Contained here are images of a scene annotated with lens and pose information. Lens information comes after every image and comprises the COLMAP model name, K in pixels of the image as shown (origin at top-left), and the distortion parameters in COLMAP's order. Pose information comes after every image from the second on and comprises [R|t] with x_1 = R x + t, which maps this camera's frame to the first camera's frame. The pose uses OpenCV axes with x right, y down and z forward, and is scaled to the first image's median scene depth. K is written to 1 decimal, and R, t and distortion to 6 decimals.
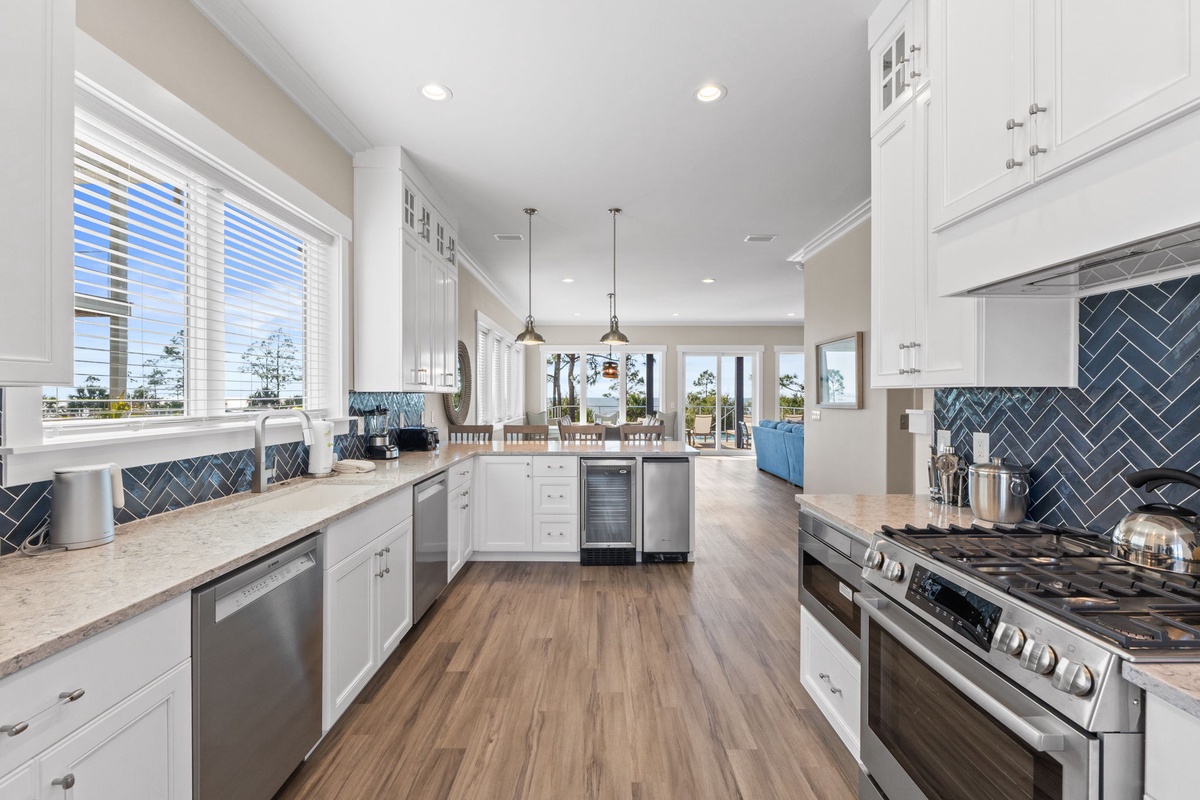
lens RADIAL K [[516.3, 0, 599.5], [0, 516.3, 397.9], [0, 0, 1]] dist [-0.003689, 0.002027]
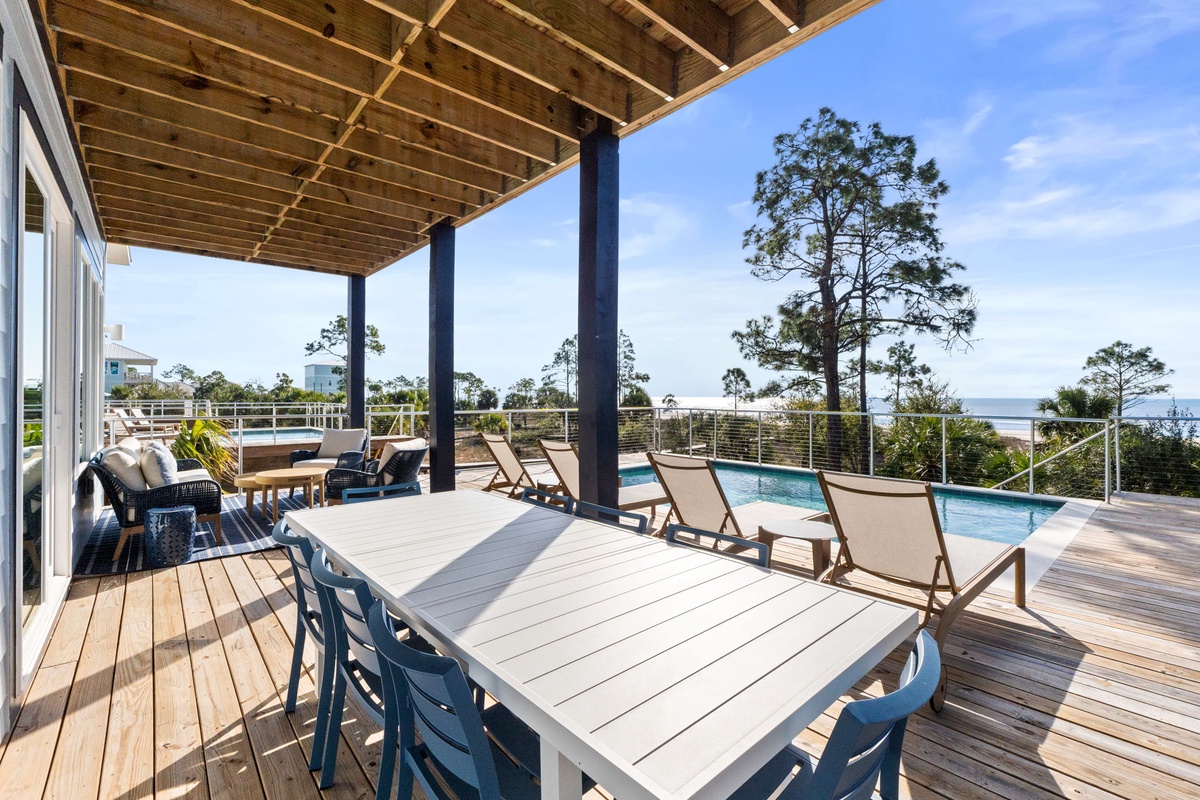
lens RADIAL K [[516.3, 0, 597.8], [0, 516.3, 393.3], [0, 0, 1]] dist [-0.003689, 0.002027]
pose [[0.654415, -0.004227, -0.756124, 0.744160], [-0.003002, 0.999962, -0.008189, 0.011885], [0.756129, 0.007629, 0.654378, 1.383597]]
